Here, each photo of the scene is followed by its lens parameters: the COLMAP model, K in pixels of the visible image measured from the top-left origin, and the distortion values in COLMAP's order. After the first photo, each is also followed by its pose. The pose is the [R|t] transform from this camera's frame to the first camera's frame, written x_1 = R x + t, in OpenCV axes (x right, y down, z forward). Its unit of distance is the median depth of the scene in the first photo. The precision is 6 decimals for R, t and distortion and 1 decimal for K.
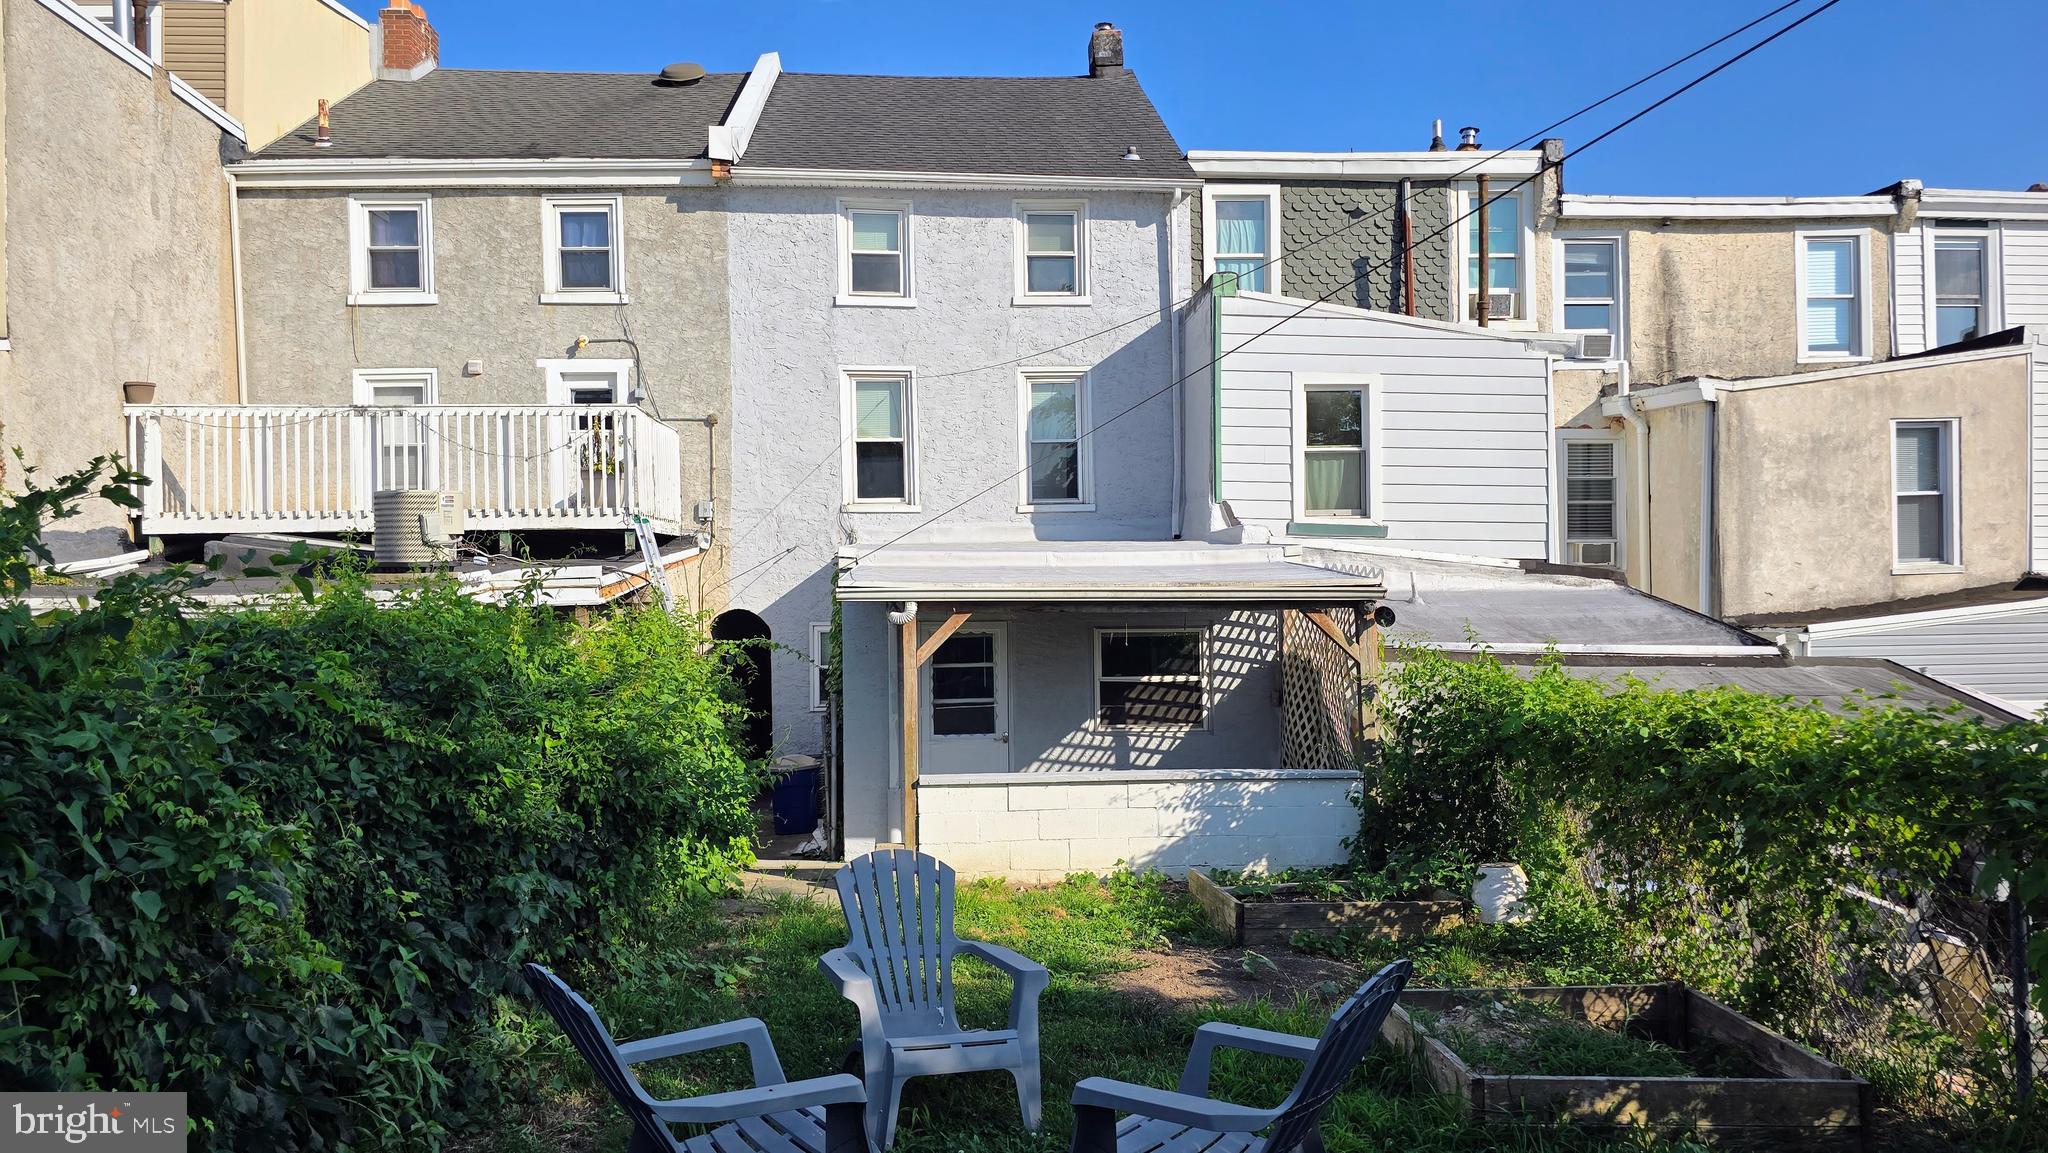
lens RADIAL K [[1400.4, 0, 1043.5], [0, 1400.4, 580.0], [0, 0, 1]] dist [0.055533, -0.054622]
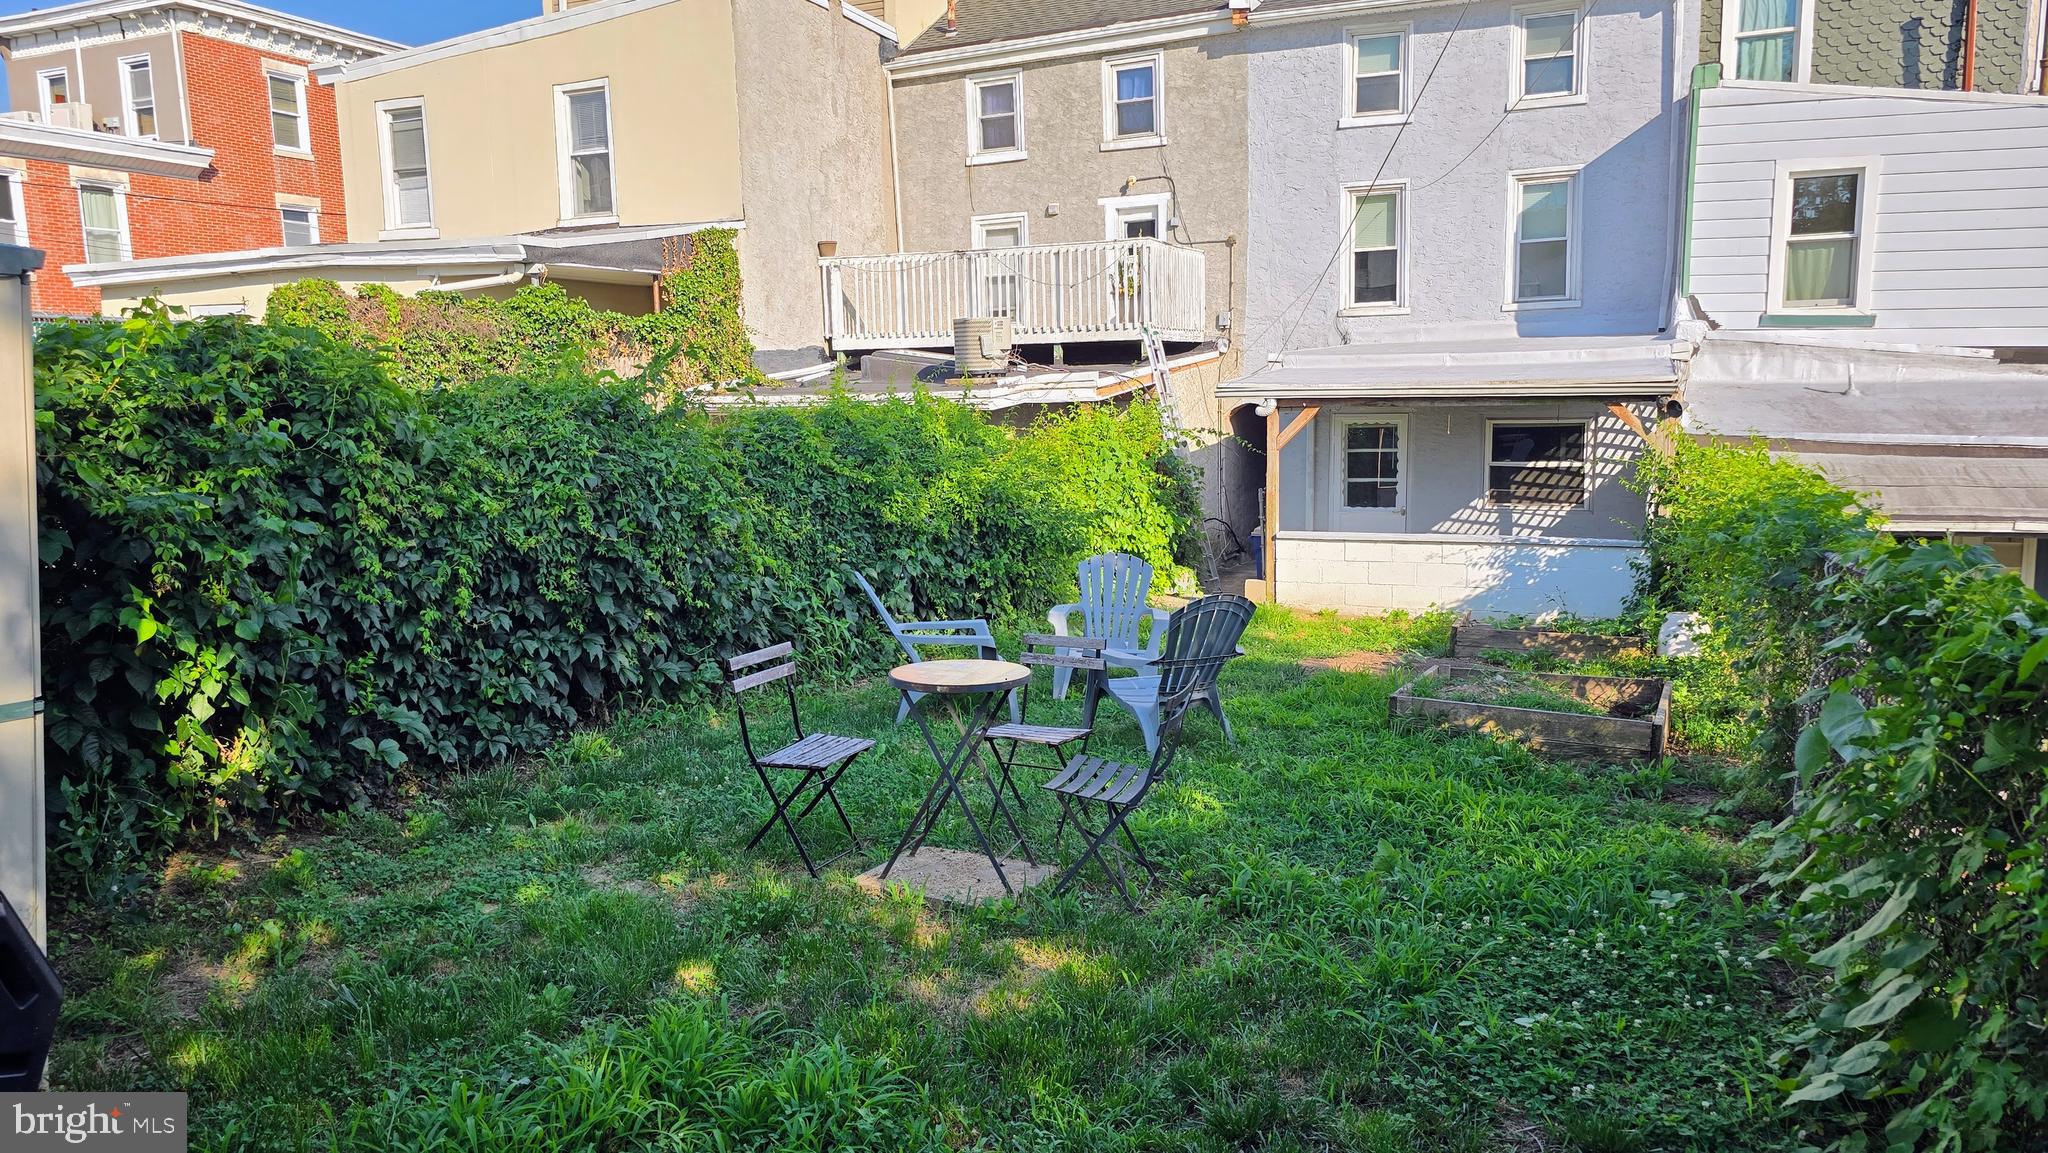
lens RADIAL K [[1400.4, 0, 1022.1], [0, 1400.4, 584.6], [0, 0, 1]] dist [0.055533, -0.054622]
pose [[0.884221, 0.059176, -0.463304, 0.188481], [0.010897, 0.989058, 0.147125, -0.004610], [0.466941, -0.135140, 0.873901, -0.165264]]
